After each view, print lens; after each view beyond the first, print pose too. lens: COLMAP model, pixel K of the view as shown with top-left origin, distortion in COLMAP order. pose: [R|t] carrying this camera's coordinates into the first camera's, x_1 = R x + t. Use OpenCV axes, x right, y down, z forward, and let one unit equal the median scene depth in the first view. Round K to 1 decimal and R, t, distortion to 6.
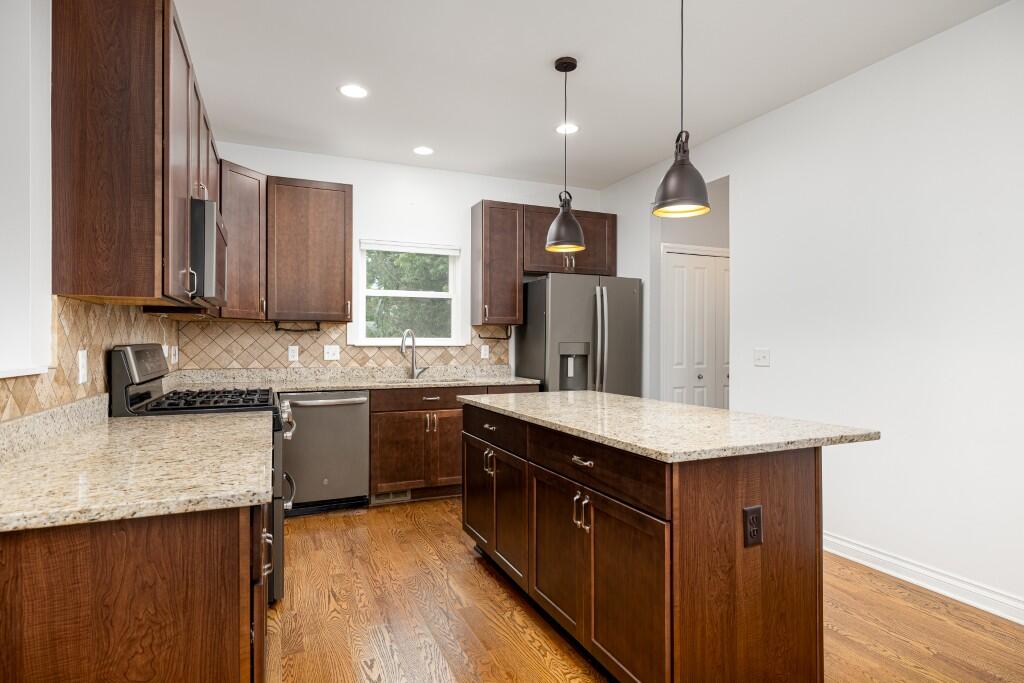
lens RADIAL K [[552.2, 0, 507.2], [0, 552.2, 346.0], [0, 0, 1]] dist [-0.000984, 0.000662]
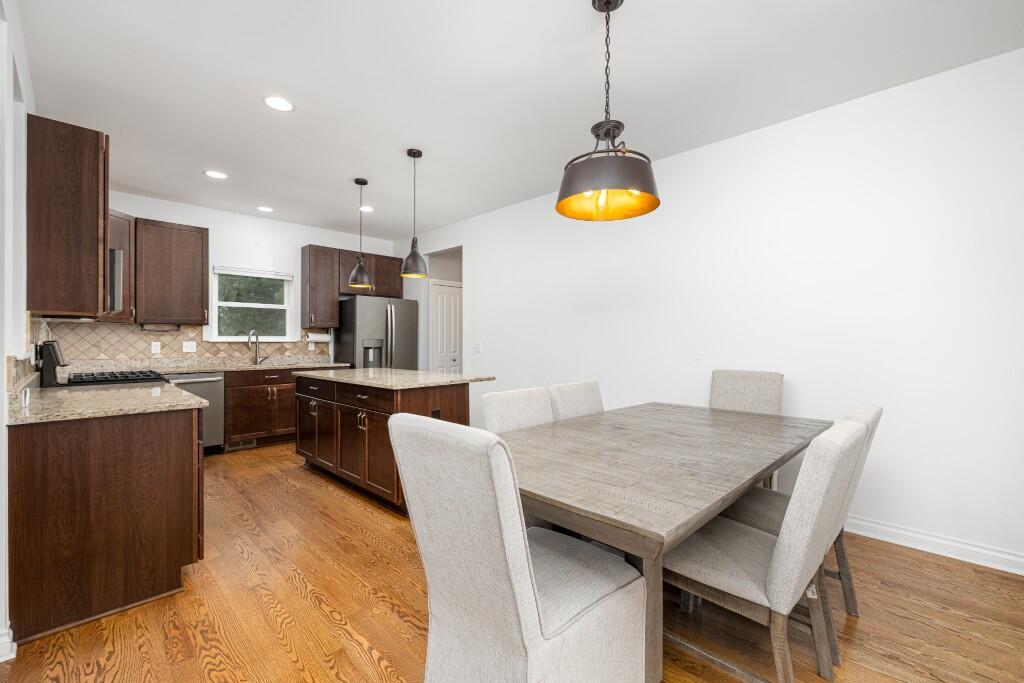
lens RADIAL K [[433.6, 0, 515.2], [0, 433.6, 340.5], [0, 0, 1]] dist [-0.001873, -0.001450]
pose [[0.923239, -0.001761, 0.384223, 0.020271], [0.003737, 0.999983, -0.004395, 0.004173], [-0.384208, 0.005494, 0.923230, -0.340337]]
